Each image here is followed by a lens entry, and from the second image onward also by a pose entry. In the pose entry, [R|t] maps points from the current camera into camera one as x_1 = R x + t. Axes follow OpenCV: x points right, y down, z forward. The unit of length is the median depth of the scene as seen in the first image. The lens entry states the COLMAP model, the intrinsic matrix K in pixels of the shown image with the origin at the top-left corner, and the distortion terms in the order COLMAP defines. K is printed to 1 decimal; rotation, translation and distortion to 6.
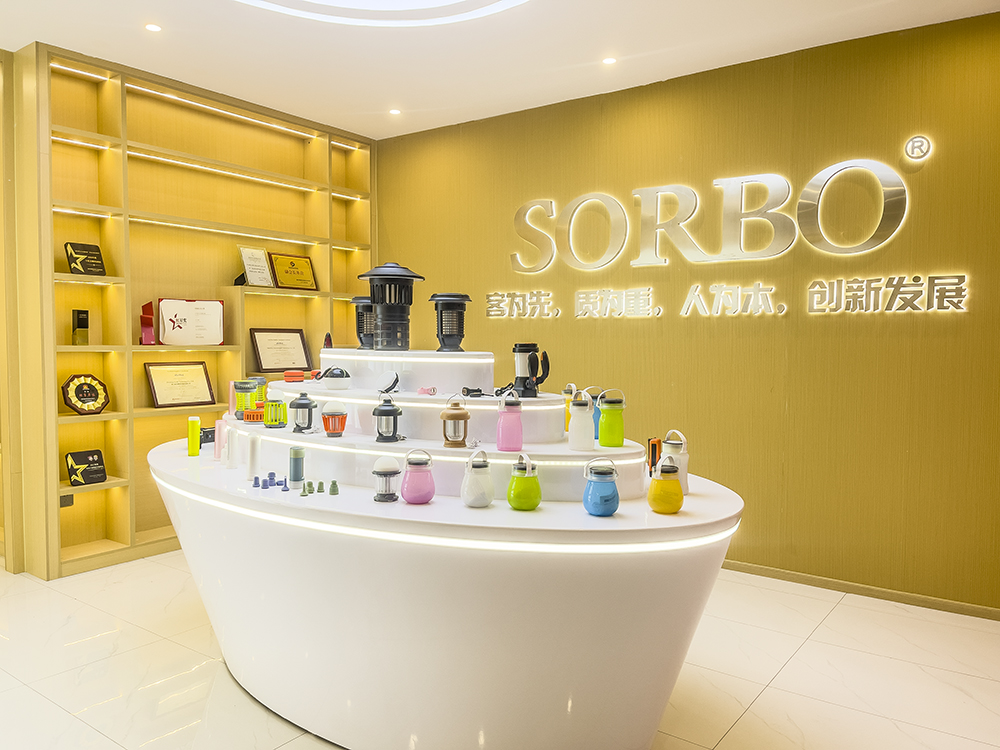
lens RADIAL K [[743.0, 0, 499.3], [0, 743.0, 375.3], [0, 0, 1]] dist [0.008935, 0.002648]
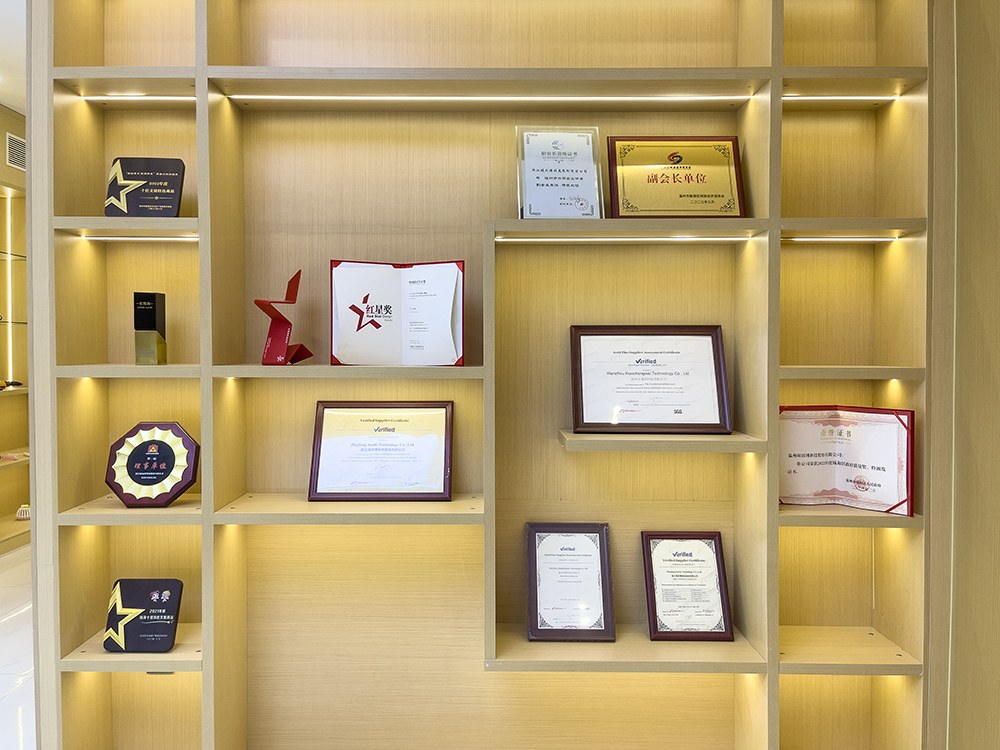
lens RADIAL K [[743.0, 0, 494.8], [0, 743.0, 365.8], [0, 0, 1]] dist [0.008935, 0.002648]
pose [[0.594961, 0.009047, -0.803704, -0.025731], [-0.036570, 0.999206, -0.015824, -0.039024], [0.802922, 0.038806, 0.594819, 0.870557]]
